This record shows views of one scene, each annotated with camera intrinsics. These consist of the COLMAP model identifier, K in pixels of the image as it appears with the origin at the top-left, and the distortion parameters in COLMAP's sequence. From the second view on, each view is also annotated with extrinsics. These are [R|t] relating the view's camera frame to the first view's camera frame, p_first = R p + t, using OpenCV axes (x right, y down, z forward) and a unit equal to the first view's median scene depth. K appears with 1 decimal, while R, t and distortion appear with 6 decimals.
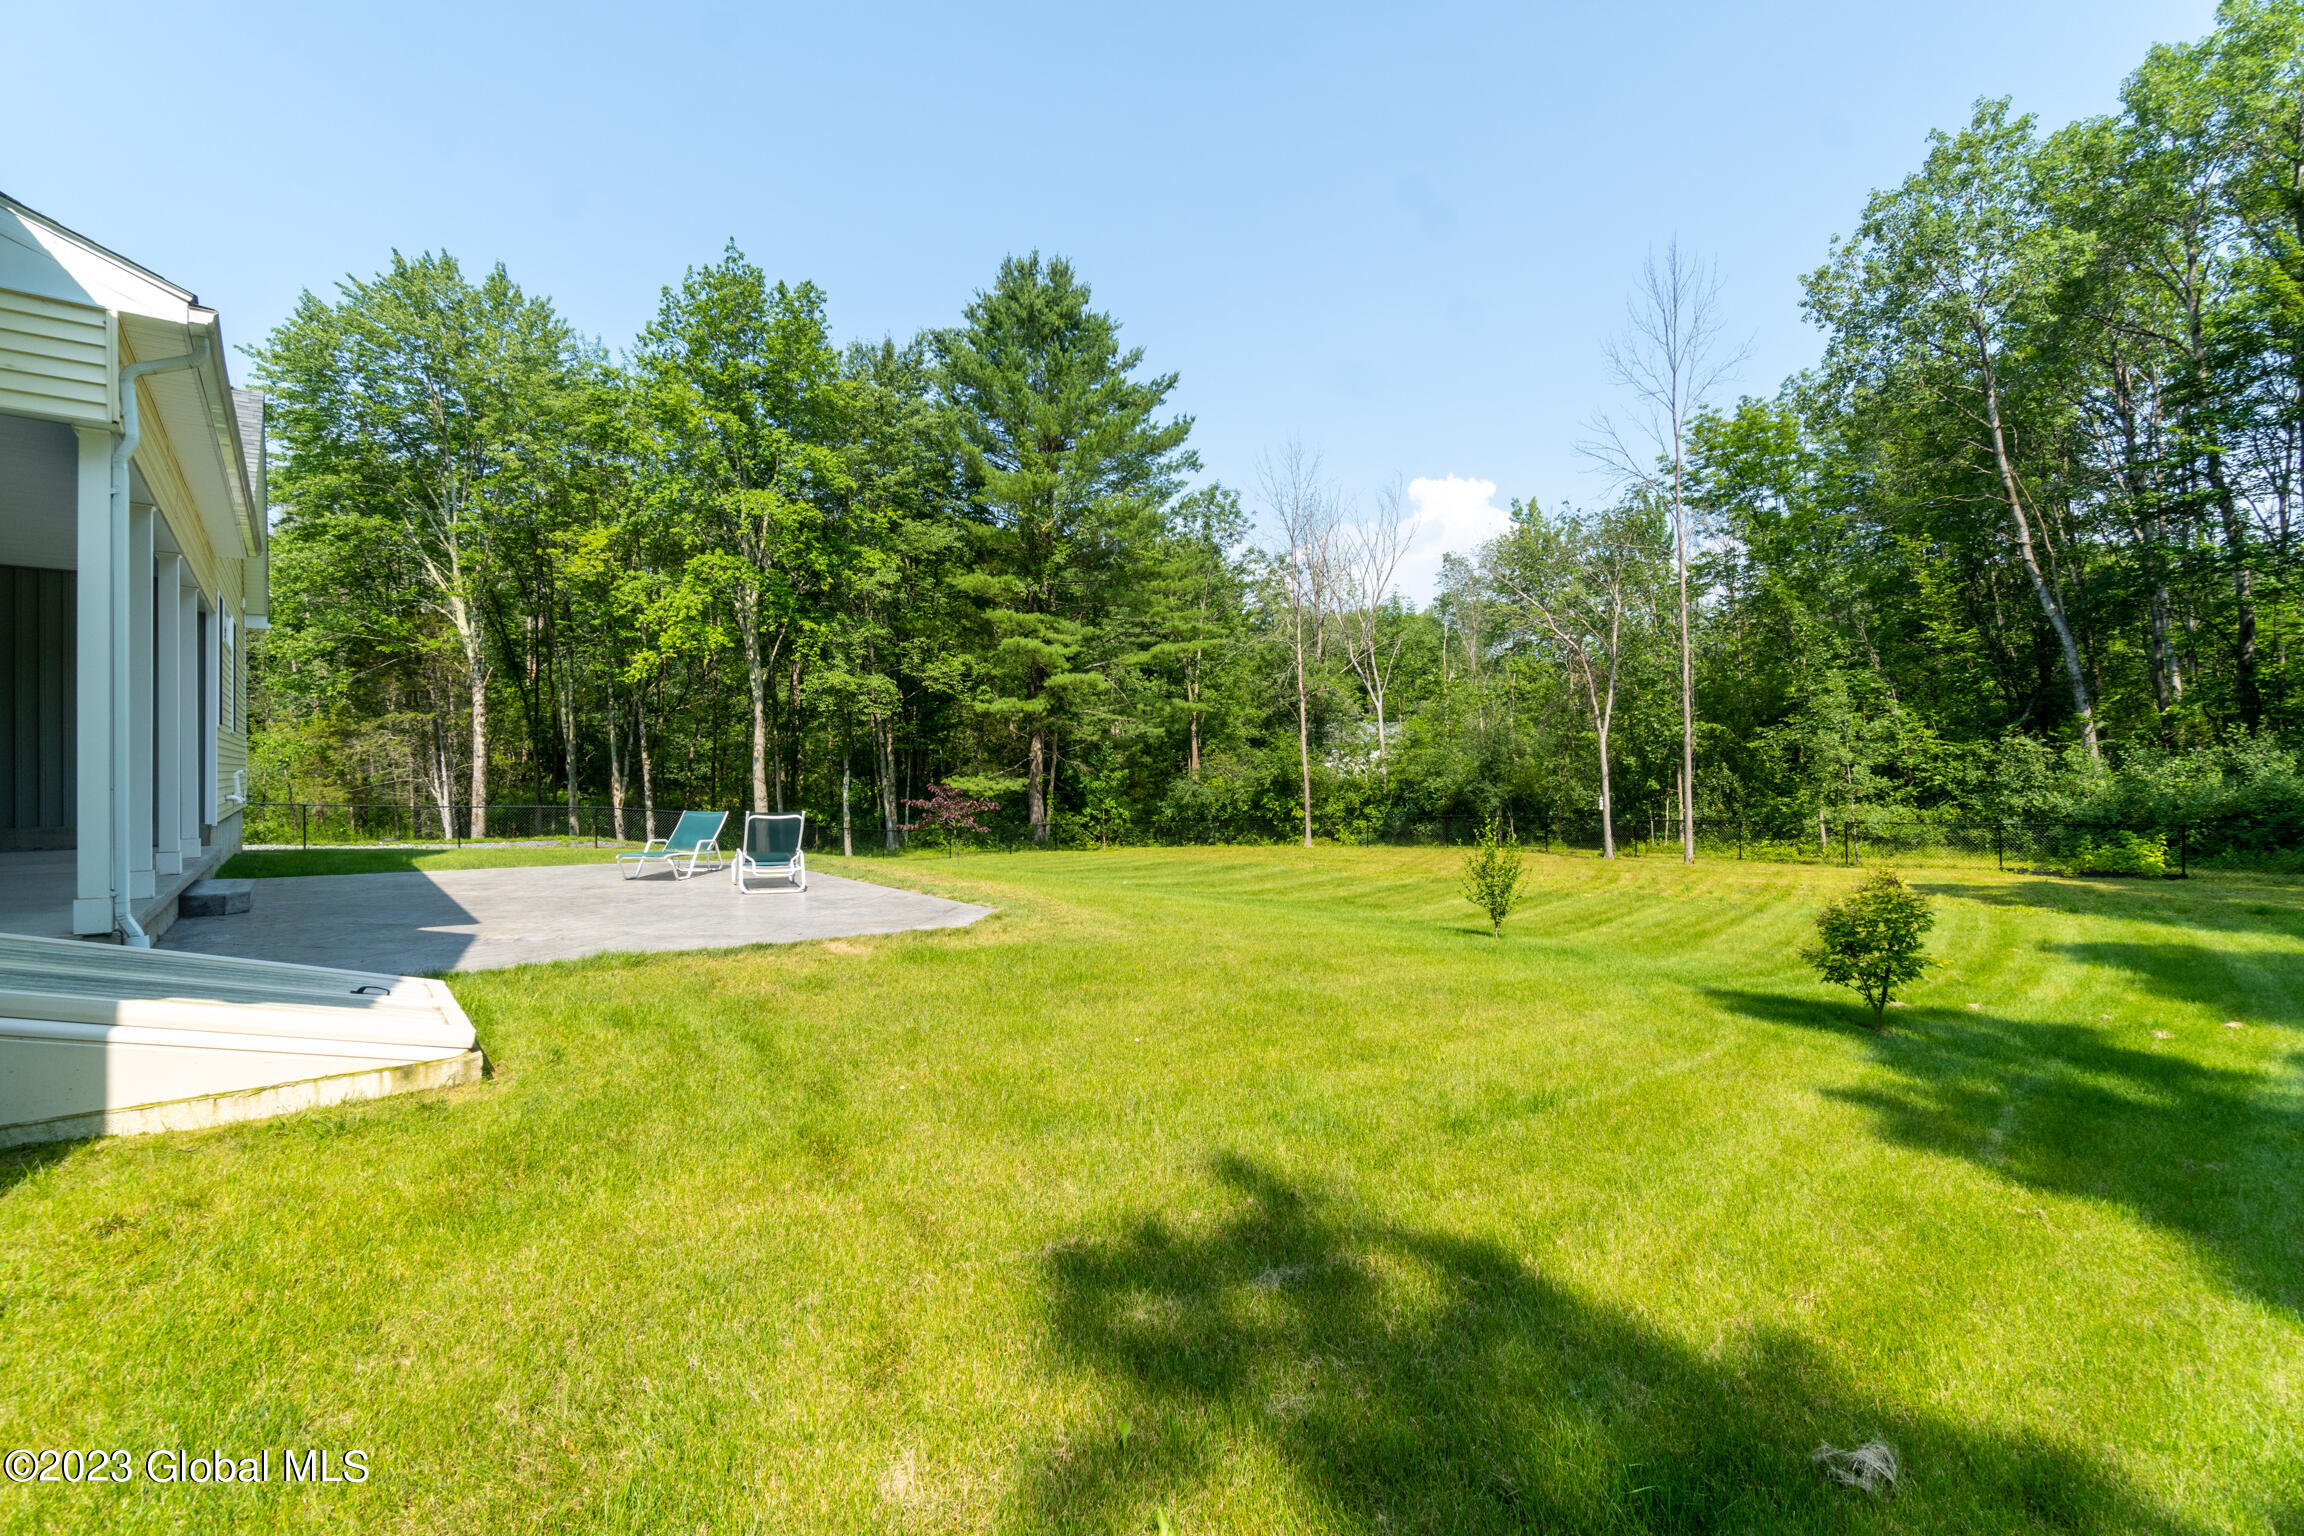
lens RADIAL K [[998.0, 0, 1134.0], [0, 998.0, 756.5], [0, 0, 1]] dist [-0.004373, 0.001925]
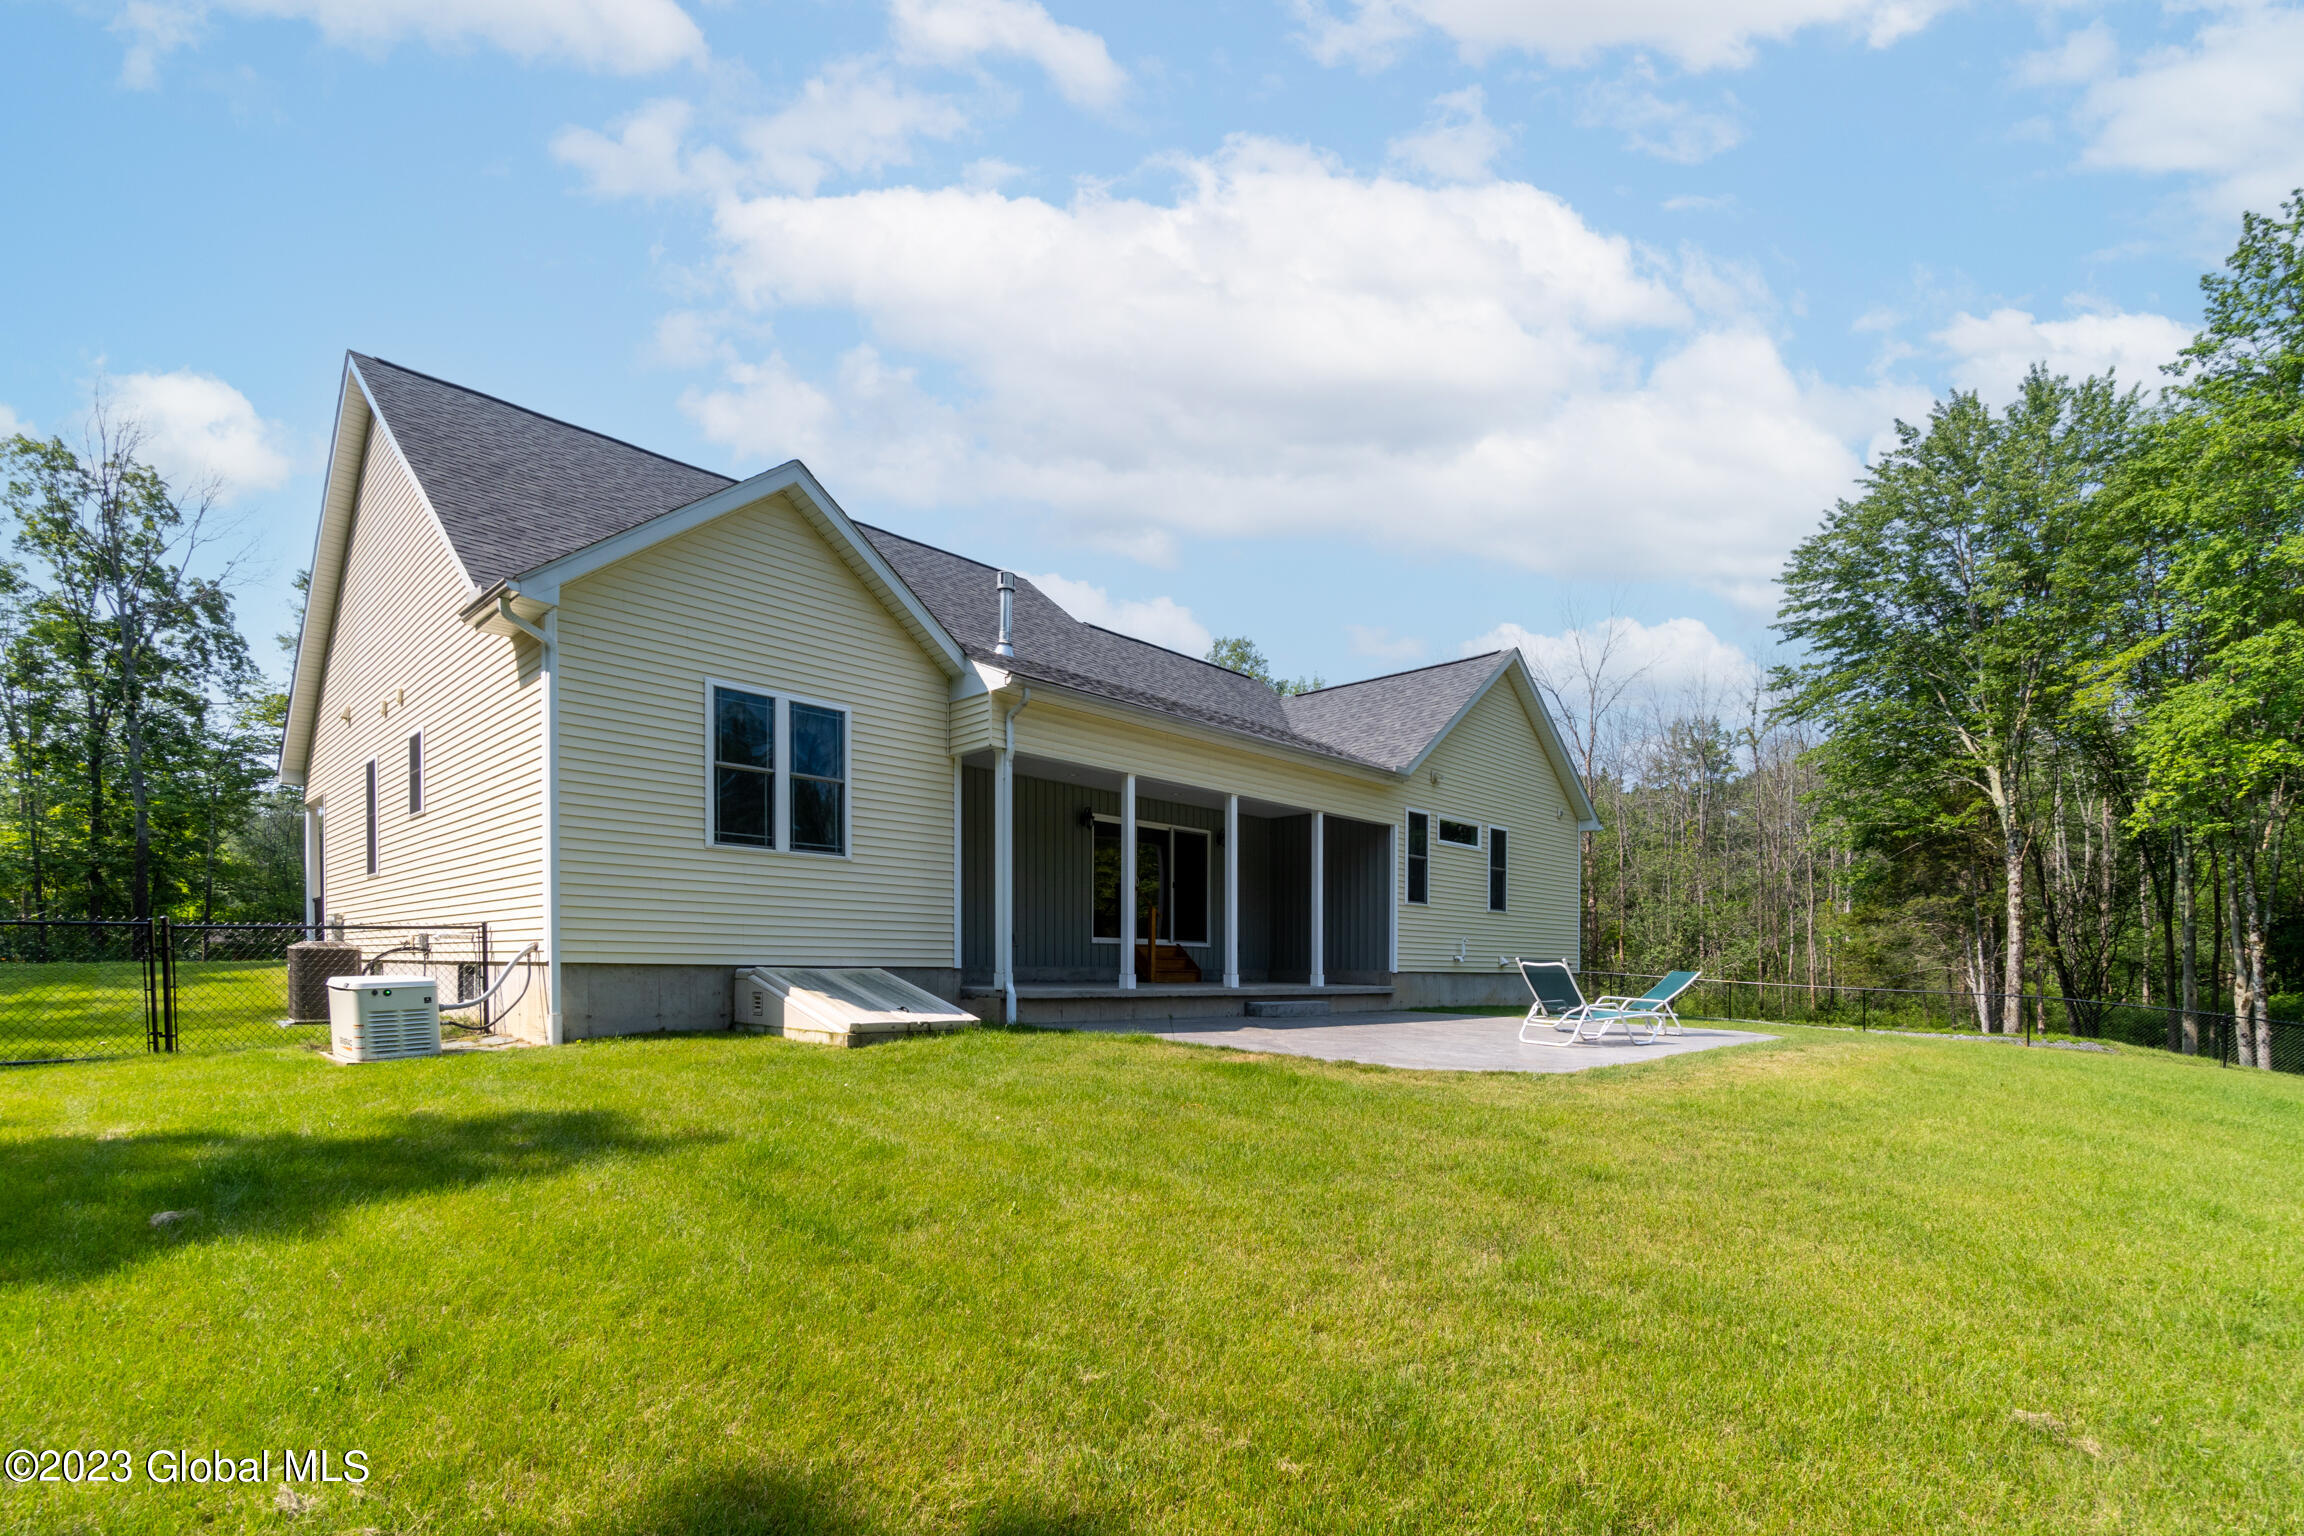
lens RADIAL K [[998.0, 0, 1139.1], [0, 998.0, 959.8], [0, 0, 1]] dist [-0.004373, 0.001925]
pose [[0.054536, -0.008871, -0.998472, 0.172064], [0.001600, 0.999960, -0.008797, 0.021906], [0.998511, -0.001118, 0.054548, 0.189124]]
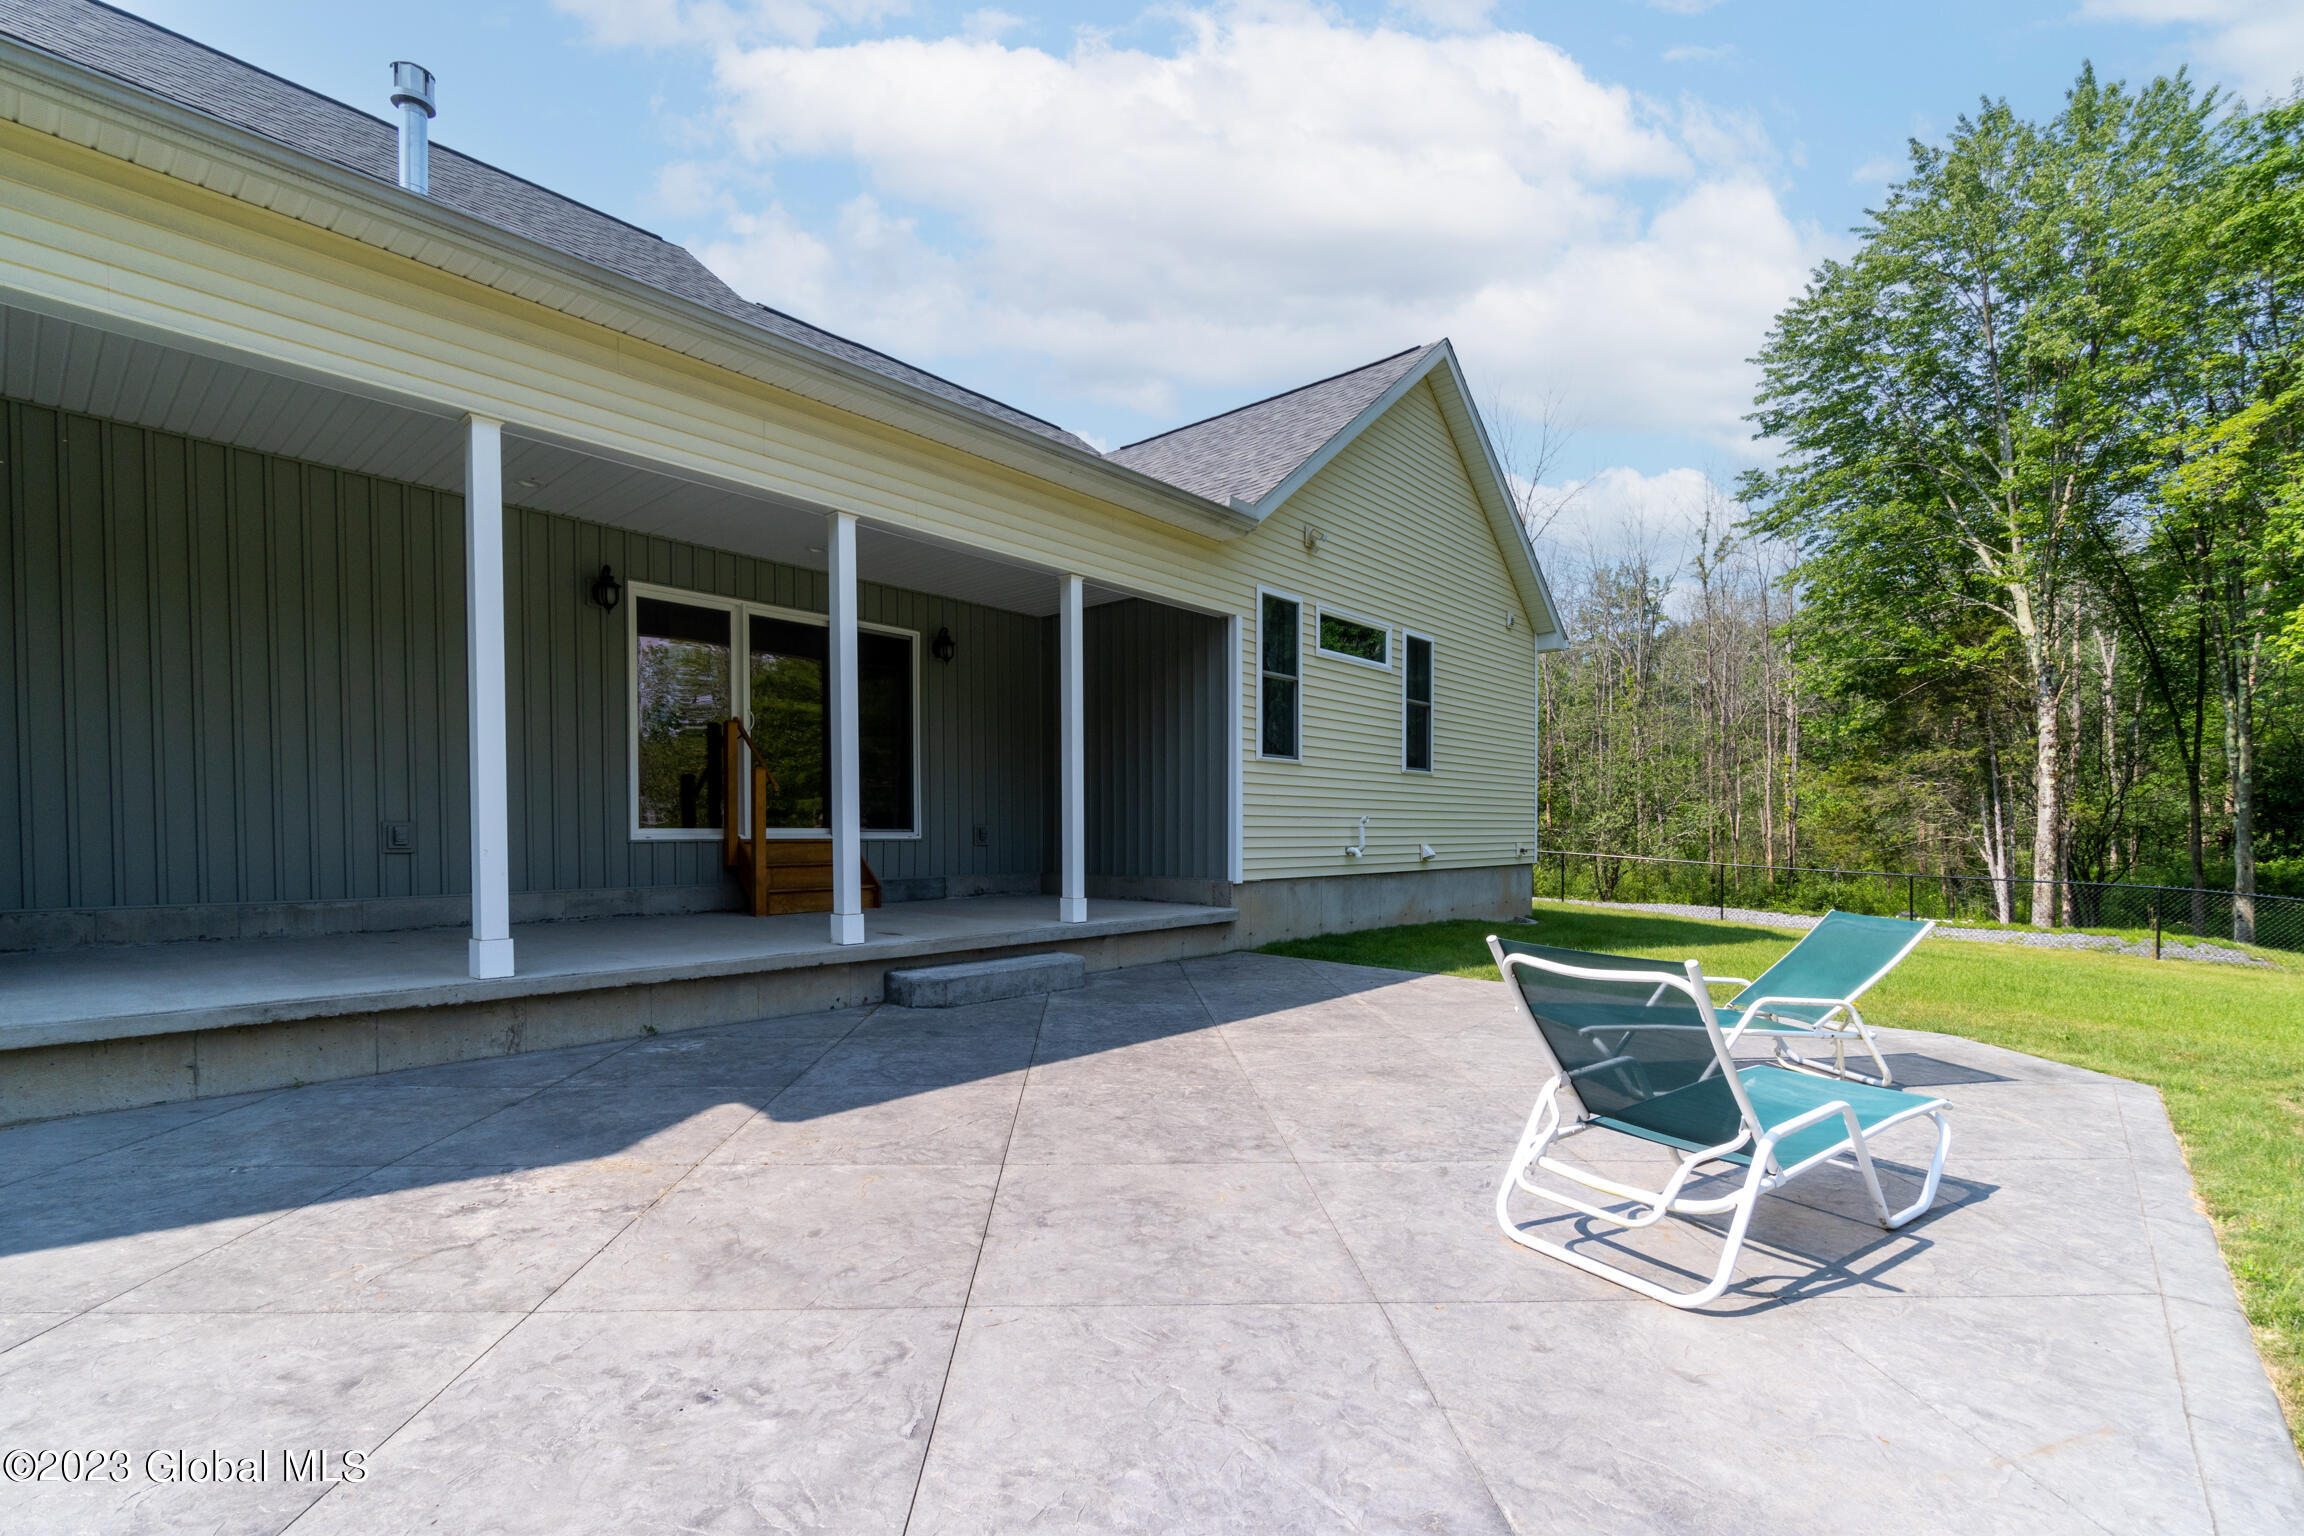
lens RADIAL K [[998.0, 0, 1149.2], [0, 998.0, 857.9], [0, 0, 1]] dist [-0.004373, 0.001925]
pose [[0.136483, 0.022577, -0.990385, -0.051115], [0.015451, 0.999570, 0.024916, 0.009666], [0.990522, -0.018702, 0.136075, 0.283219]]
